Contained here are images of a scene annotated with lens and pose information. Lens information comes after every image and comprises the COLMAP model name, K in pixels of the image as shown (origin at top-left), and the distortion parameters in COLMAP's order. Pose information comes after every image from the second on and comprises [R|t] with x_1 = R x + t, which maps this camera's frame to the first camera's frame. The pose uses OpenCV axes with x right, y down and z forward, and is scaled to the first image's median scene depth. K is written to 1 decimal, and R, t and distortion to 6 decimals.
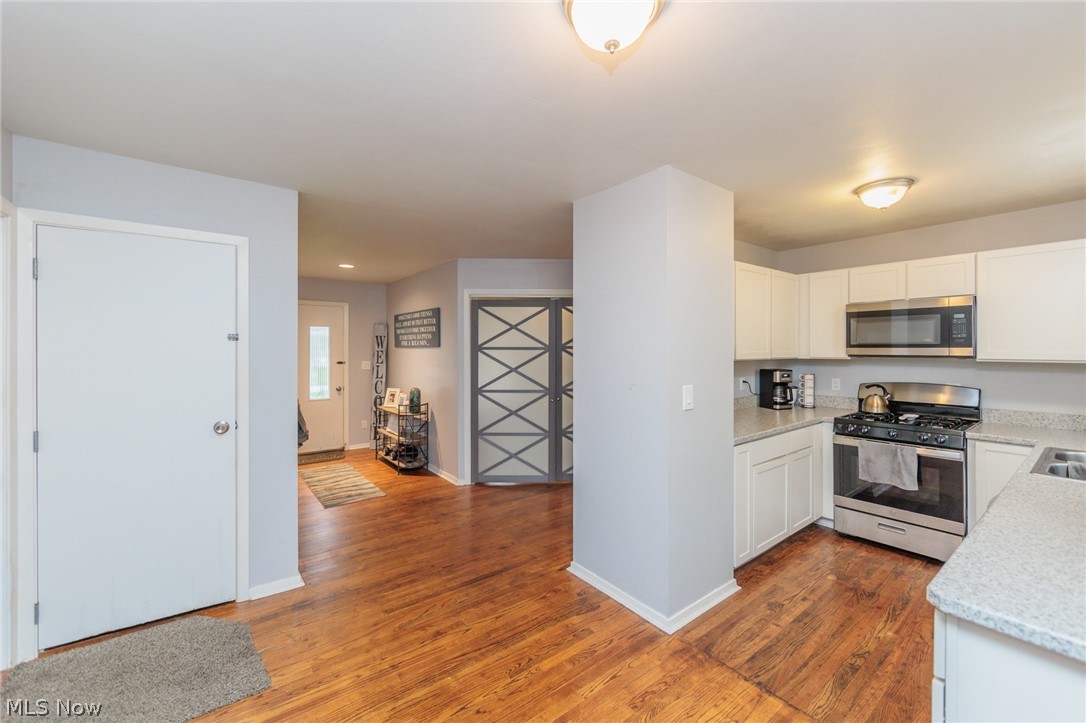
lens RADIAL K [[427.1, 0, 550.3], [0, 427.1, 351.5], [0, 0, 1]] dist [-0.001168, -0.000387]
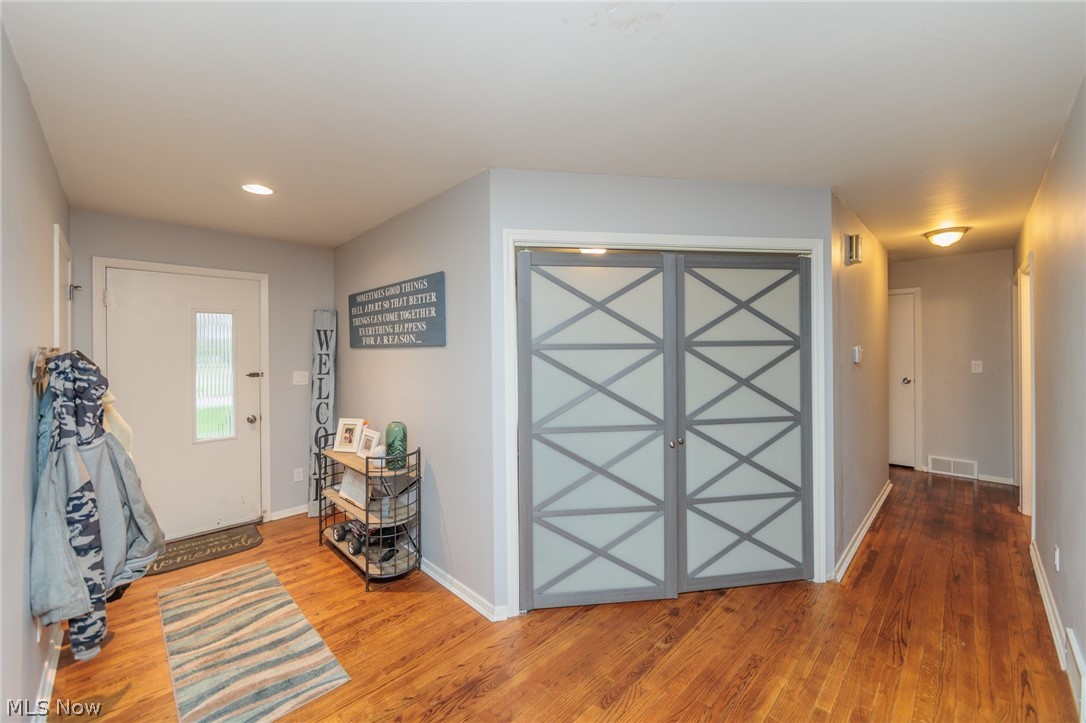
lens RADIAL K [[427.1, 0, 548.9], [0, 427.1, 352.3], [0, 0, 1]] dist [-0.001168, -0.000387]
pose [[0.993260, -0.010510, 0.115433, -0.184072], [0.010534, 0.999944, 0.000396, -0.001067], [-0.115431, 0.000823, 0.993315, 0.437030]]
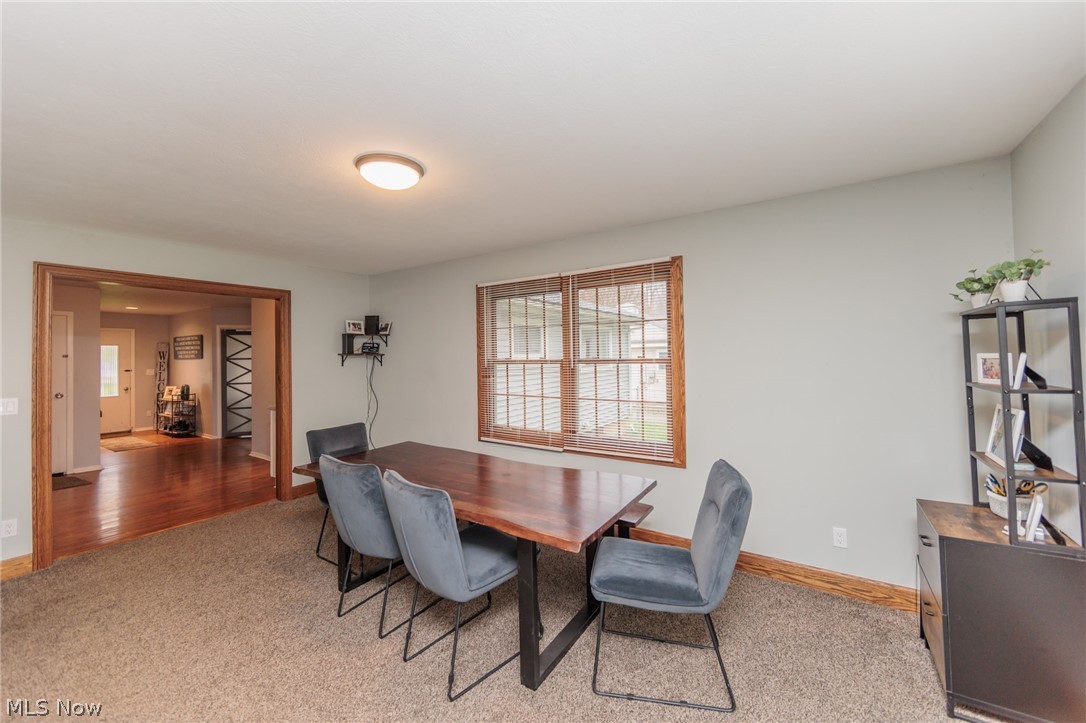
lens RADIAL K [[427.1, 0, 543.3], [0, 427.1, 350.4], [0, 0, 1]] dist [-0.001168, -0.000387]
pose [[0.951430, -0.011044, 0.307668, 0.467889], [0.016916, 0.999722, -0.016427, 0.006608], [-0.307401, 0.020834, 0.951352, -0.935660]]
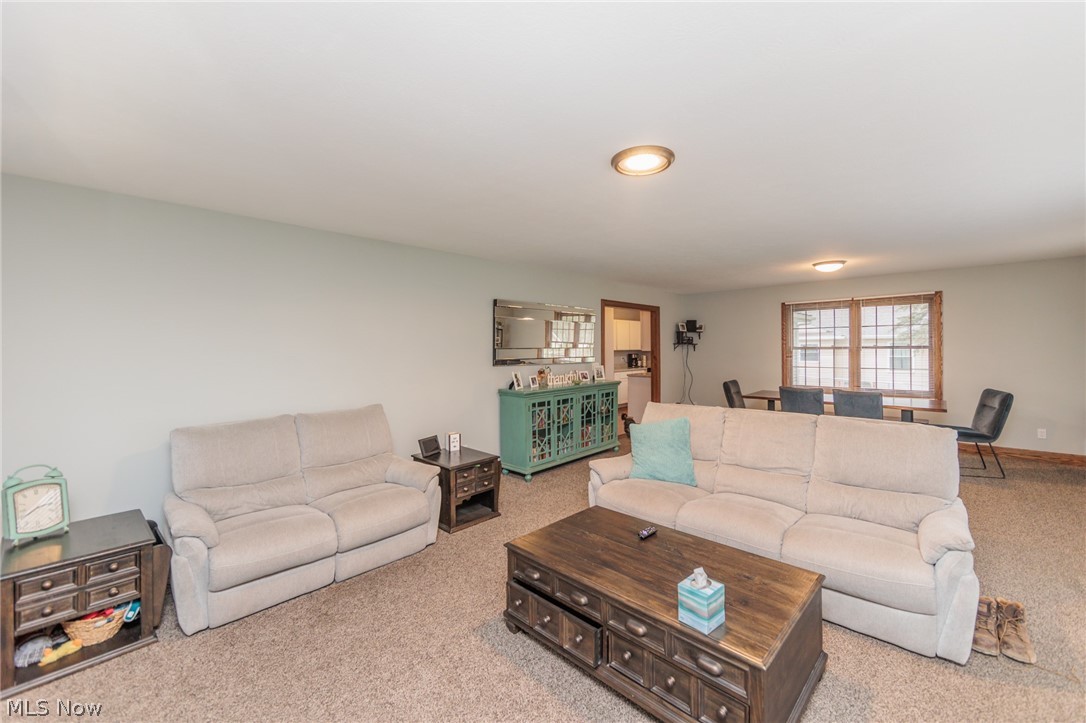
lens RADIAL K [[427.1, 0, 558.8], [0, 427.1, 351.3], [0, 0, 1]] dist [-0.001168, -0.000387]
pose [[0.988581, -0.012238, 0.150193, -0.355631], [0.012486, 0.999922, -0.000707, 0.016093], [-0.150173, 0.002574, 0.988656, -1.403161]]
